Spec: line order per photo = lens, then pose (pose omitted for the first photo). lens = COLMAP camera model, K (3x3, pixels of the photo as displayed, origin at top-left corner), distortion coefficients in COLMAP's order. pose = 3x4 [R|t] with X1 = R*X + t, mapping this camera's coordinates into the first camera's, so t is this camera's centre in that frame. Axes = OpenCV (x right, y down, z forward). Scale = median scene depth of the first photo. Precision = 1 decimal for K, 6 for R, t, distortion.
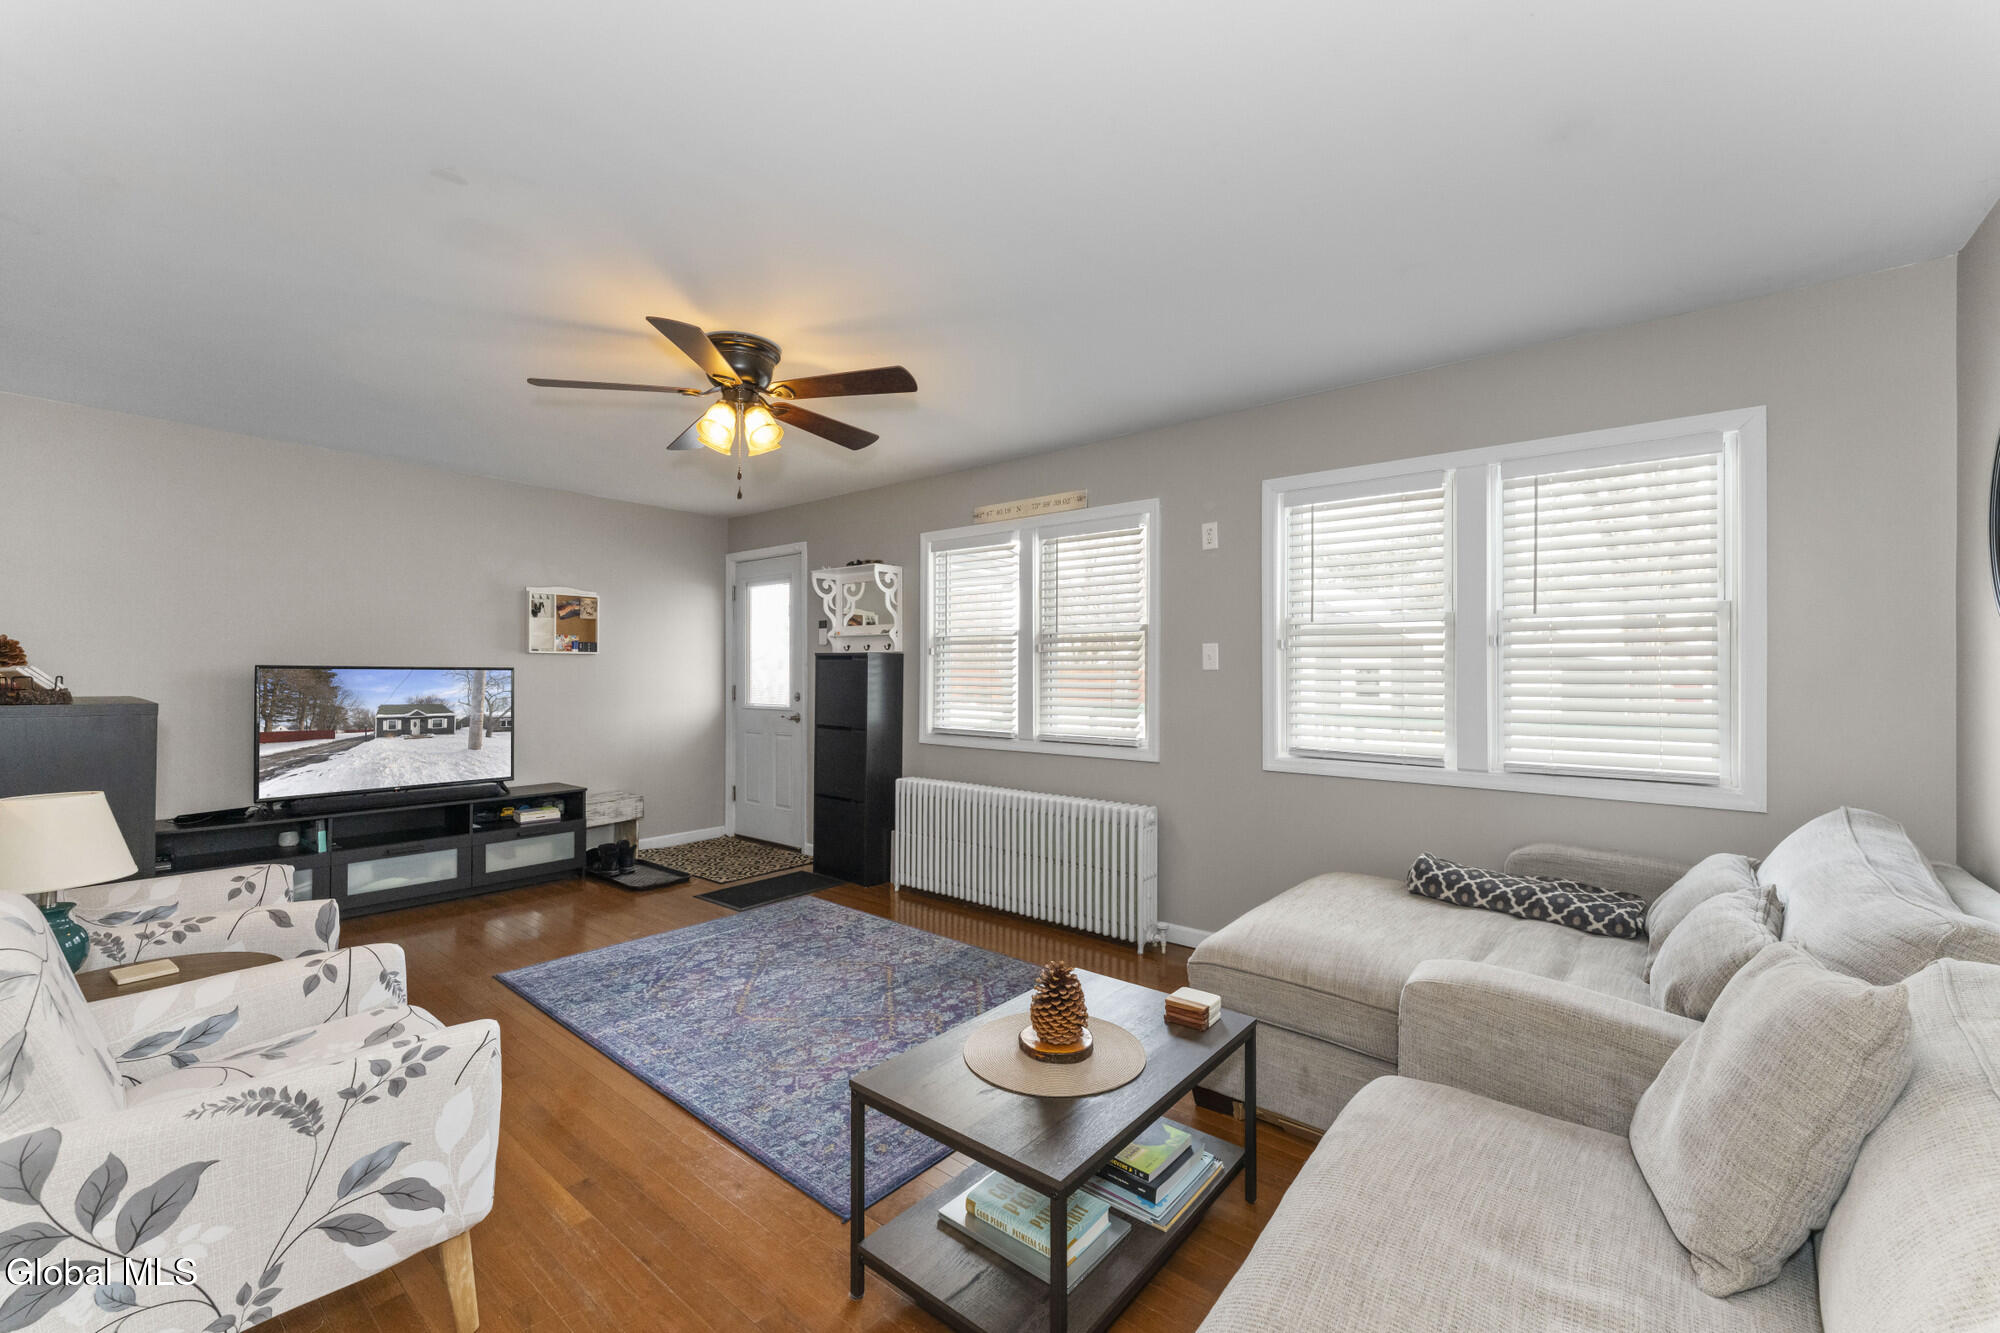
lens RADIAL K [[802.5, 0, 995.3], [0, 802.5, 665.3], [0, 0, 1]] dist [-0.004566, 0.000146]
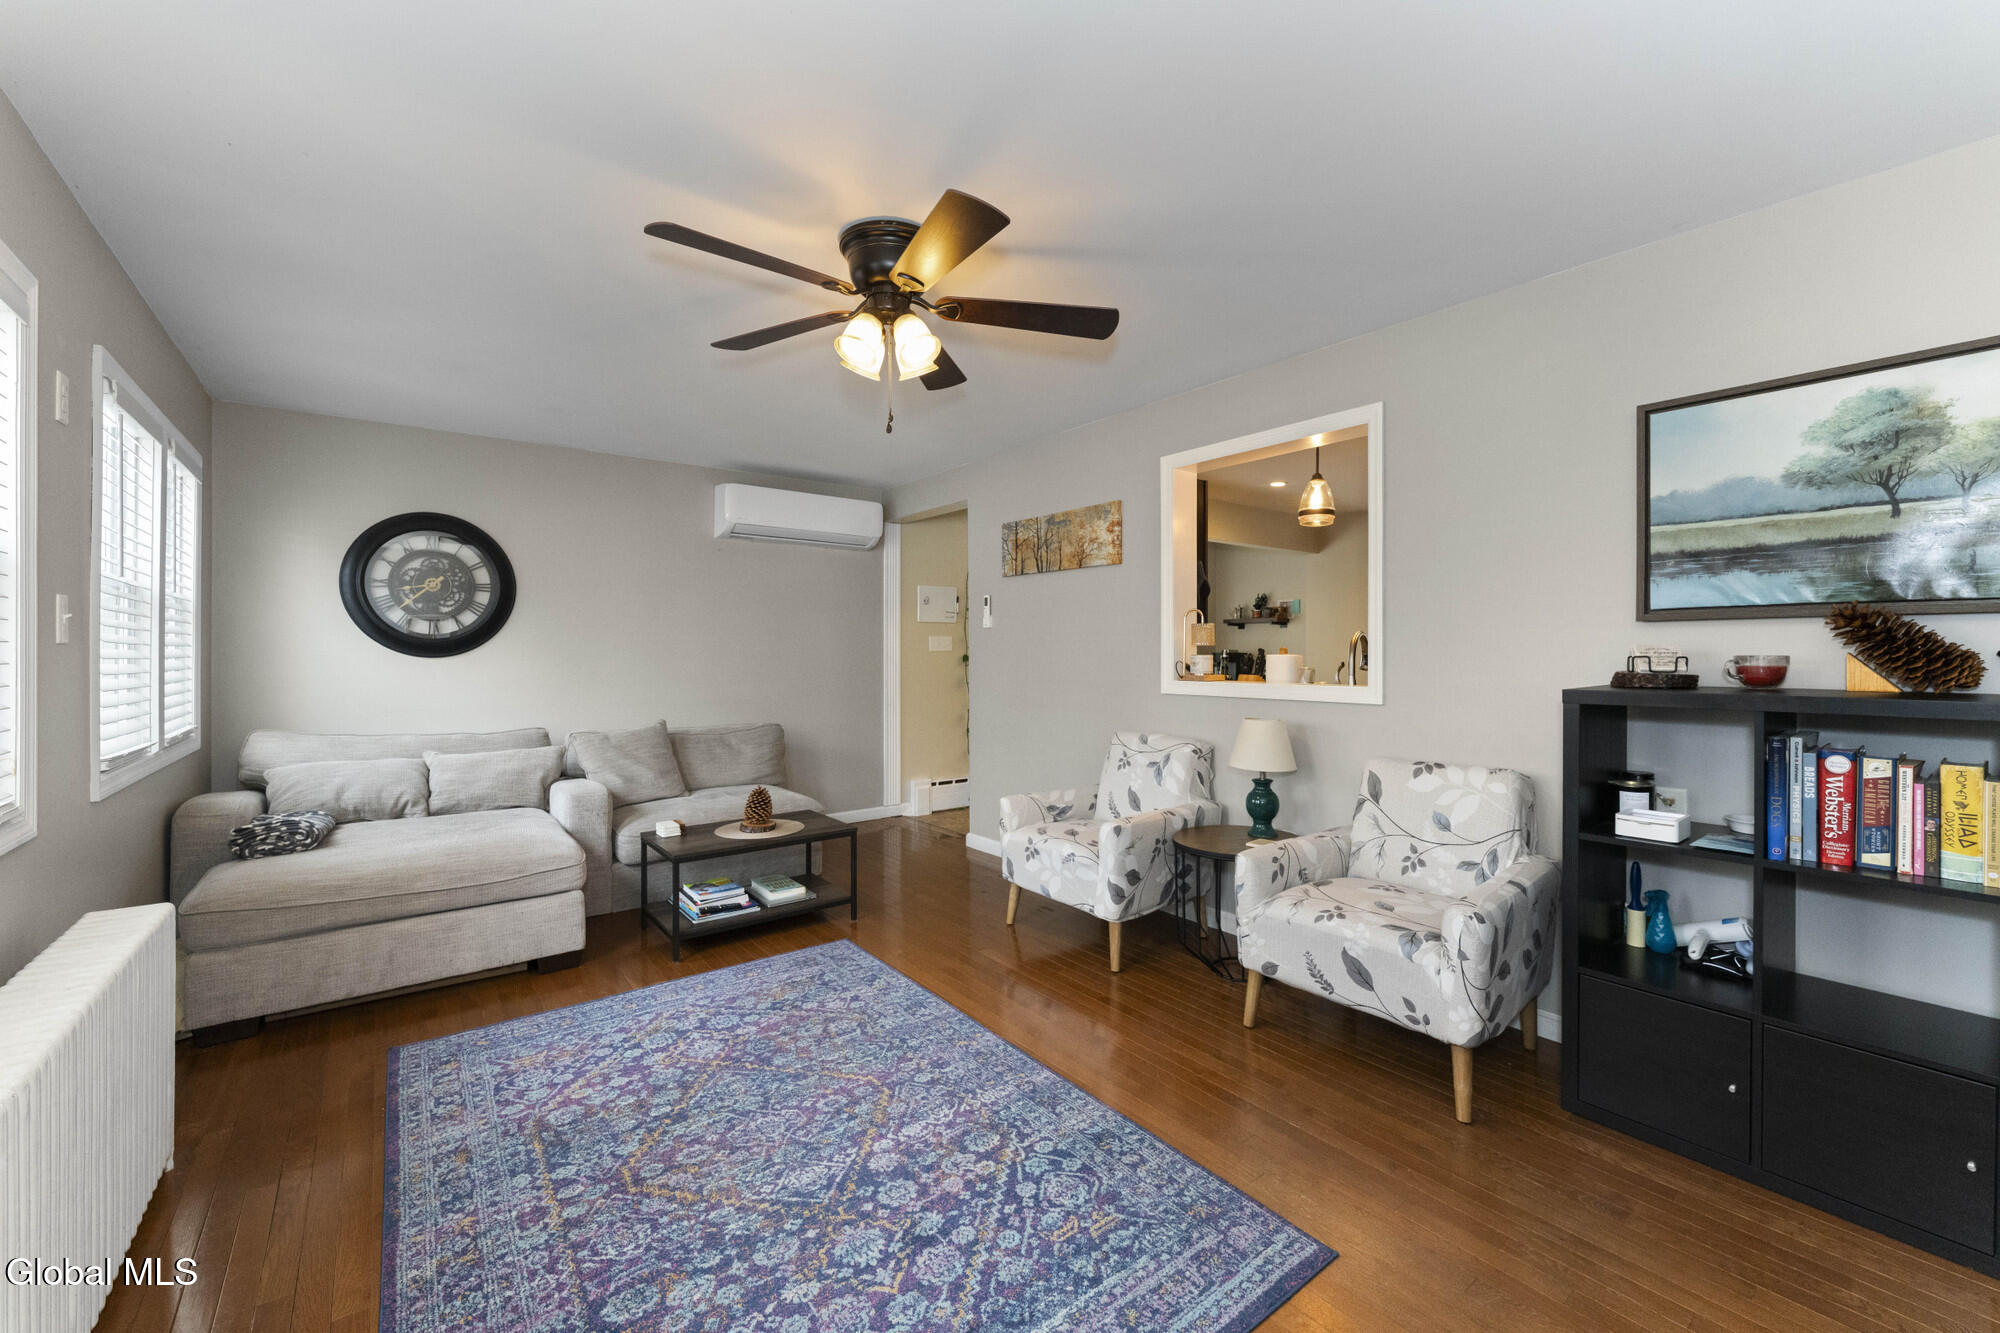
lens RADIAL K [[802.5, 0, 1002.7], [0, 802.5, 657.0], [0, 0, 1]] dist [-0.004566, 0.000146]
pose [[-0.976180, -0.004222, 0.216922, -0.570838], [-0.004557, 0.999989, -0.001042, 0.015008], [-0.216915, -0.002006, -0.976188, 1.660064]]
